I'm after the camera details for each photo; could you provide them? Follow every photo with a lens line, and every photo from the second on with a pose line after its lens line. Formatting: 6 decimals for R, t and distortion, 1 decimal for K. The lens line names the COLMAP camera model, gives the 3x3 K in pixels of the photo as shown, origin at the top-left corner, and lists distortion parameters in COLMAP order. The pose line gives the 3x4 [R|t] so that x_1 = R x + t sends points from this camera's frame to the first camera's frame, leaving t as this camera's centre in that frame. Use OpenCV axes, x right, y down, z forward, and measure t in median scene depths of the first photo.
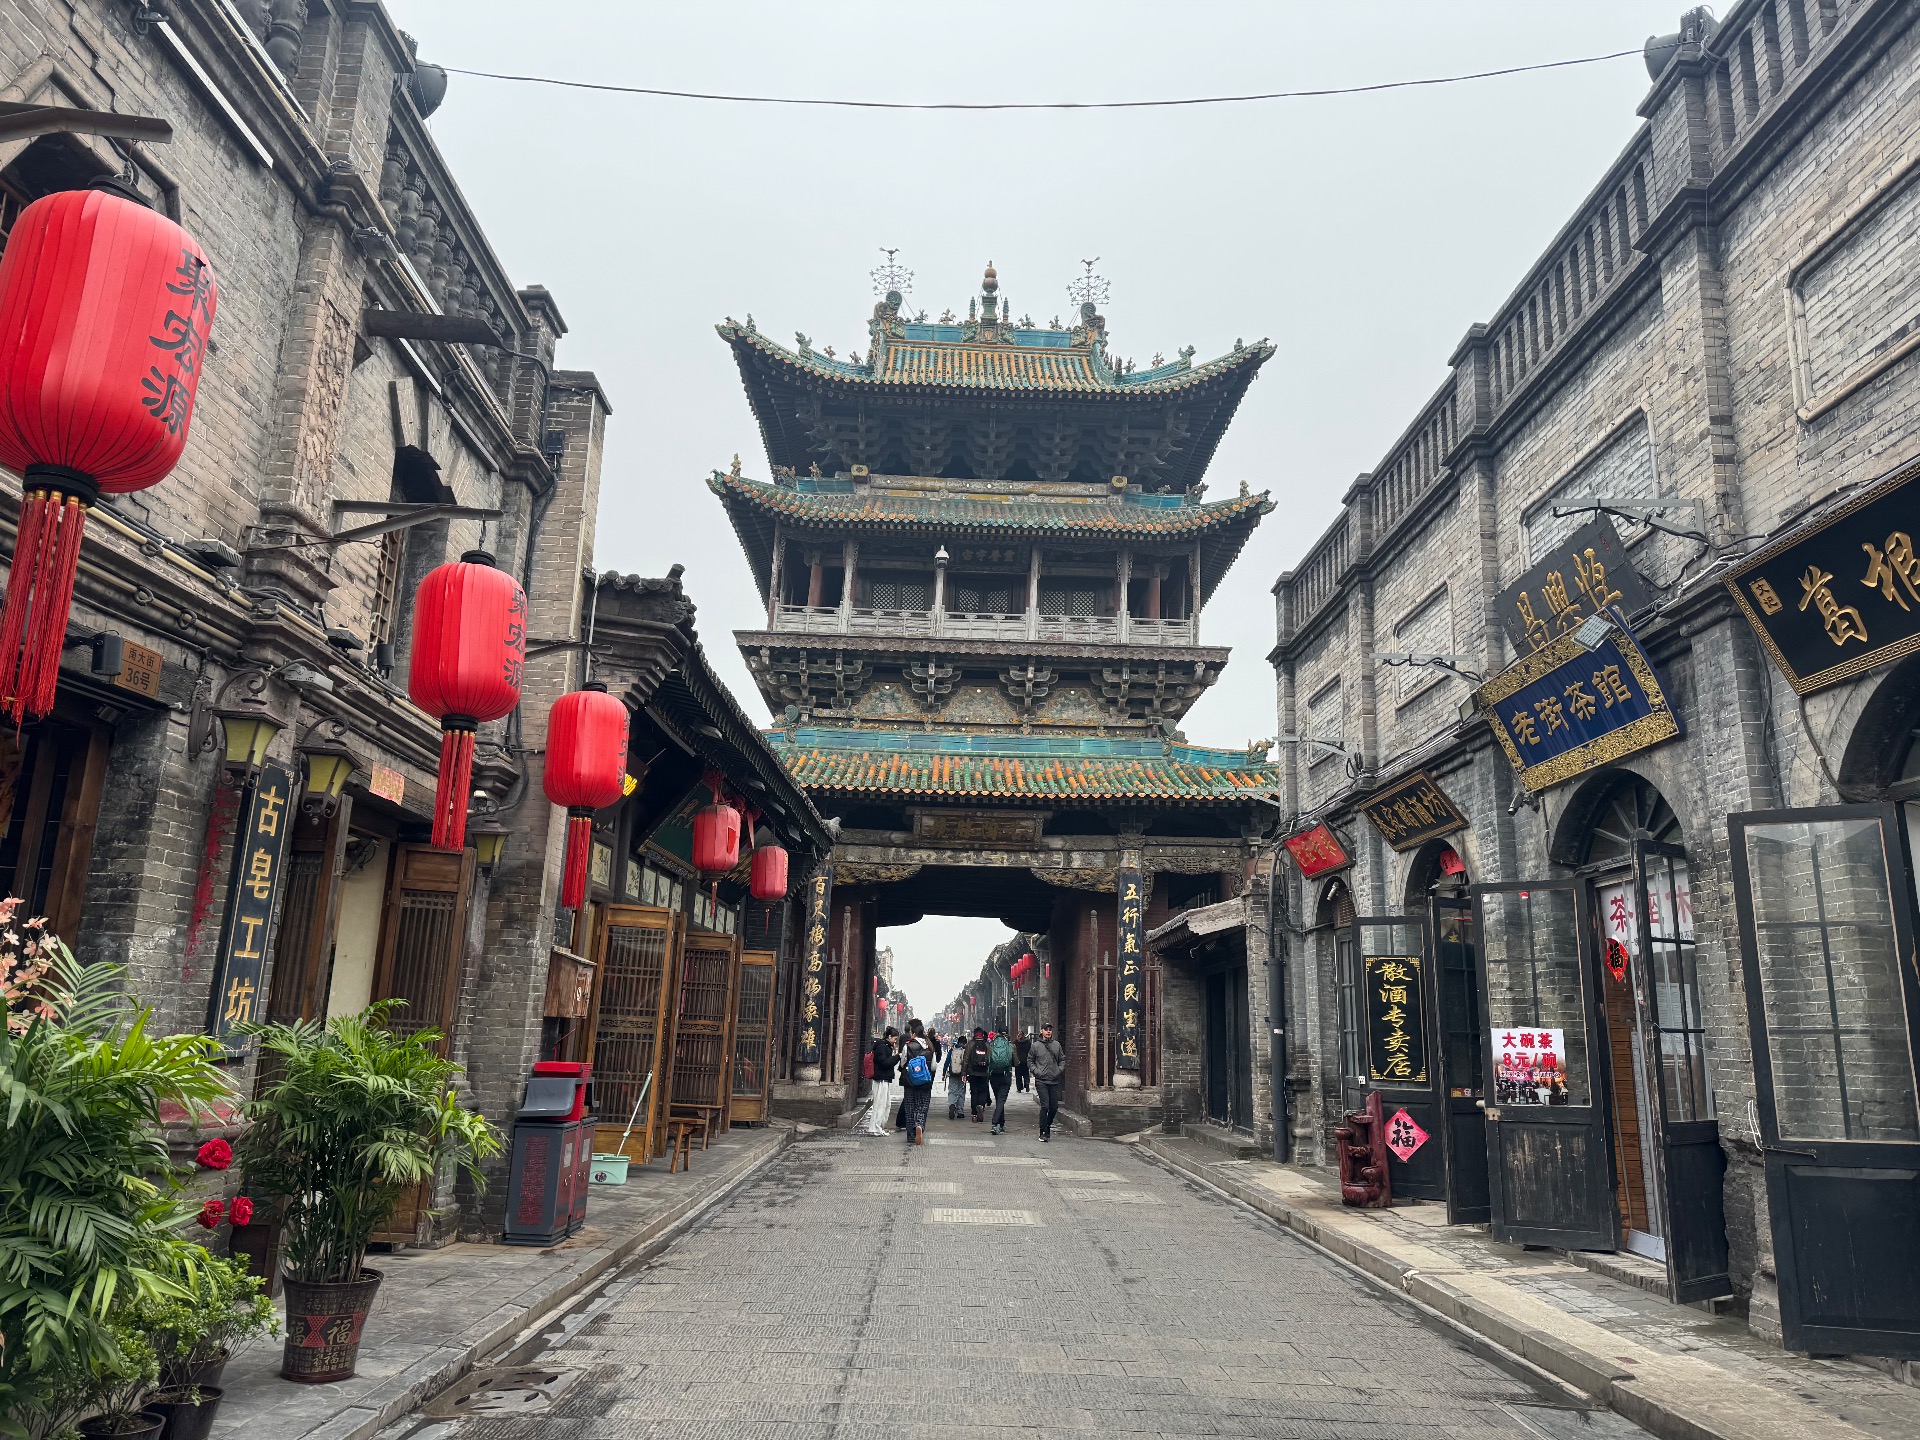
lens RADIAL K [[1342.6, 0, 960.0], [0, 1342.6, 720.0], [0, 0, 1]] dist [0.137250, -0.000401]
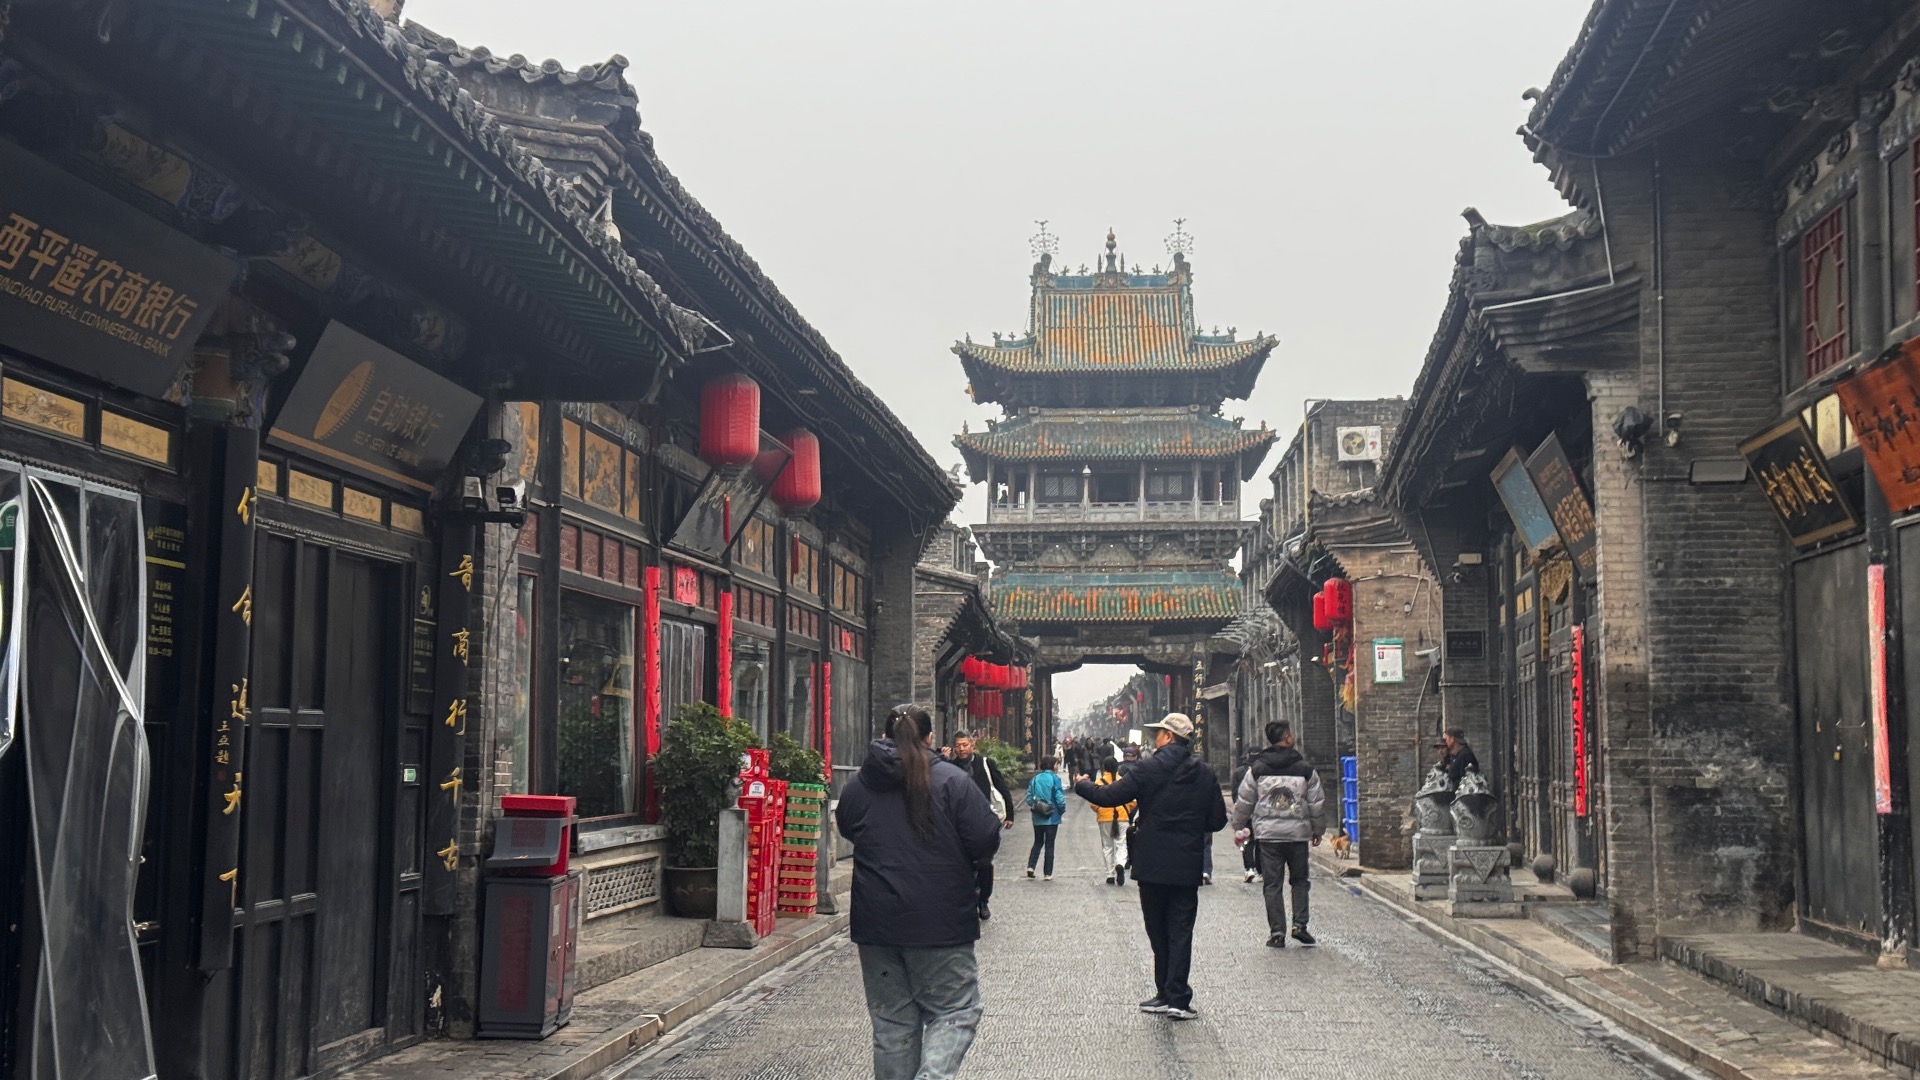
lens RADIAL K [[2686.0, 0, 877.1], [0, 2686.0, 539.7], [0, 0, 1]] dist [0.120409, 0.005341]
pose [[0.994734, -0.039396, -0.094619, 0.041418], [0.053489, 0.987029, 0.151370, -0.568778], [0.087428, -0.155634, 0.983938, -2.398702]]
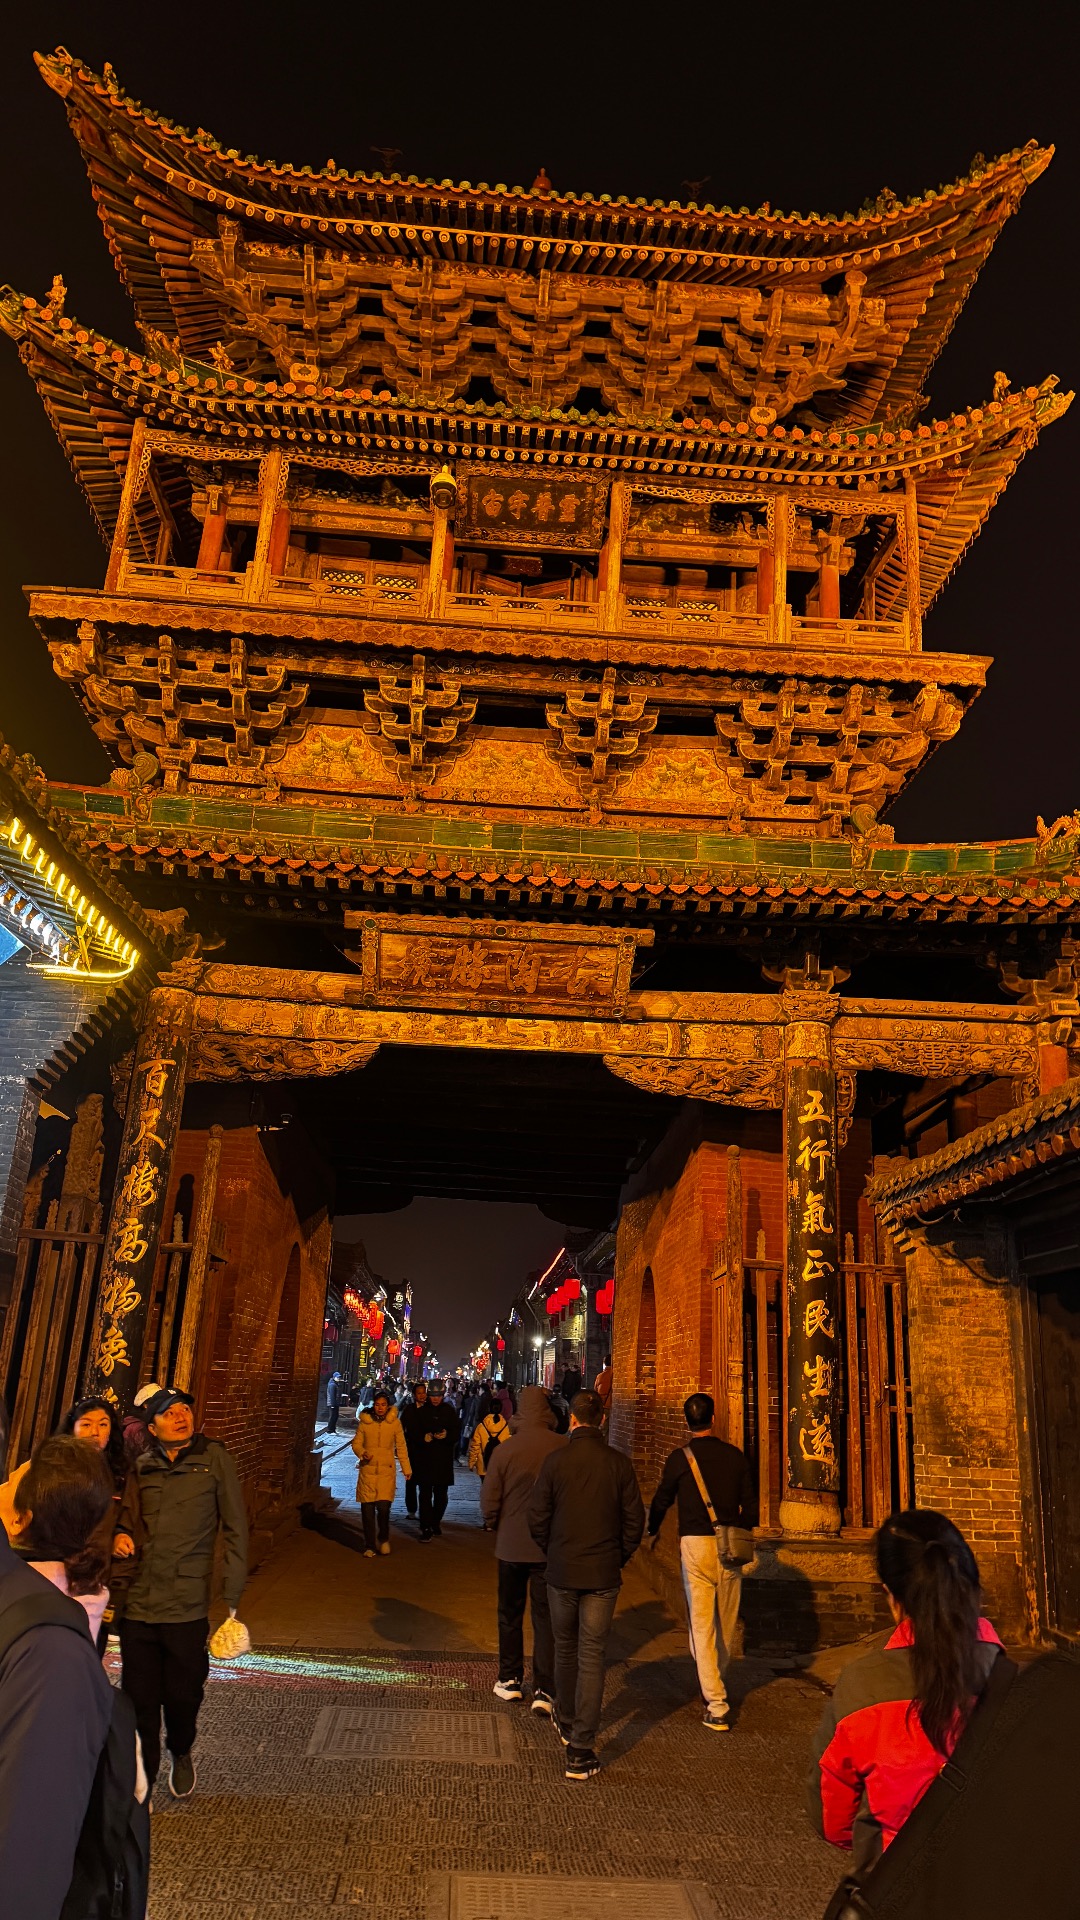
lens RADIAL K [[1318.4, 0, 540.0], [0, 1318.4, 960.0], [0, 0, 1]] dist [0.084033, -0.002283]
pose [[0.999235, 0.024178, 0.030738, 0.012848], [-0.021718, 0.996717, -0.077992, 0.105904], [-0.032522, 0.077265, 0.996480, 0.490092]]
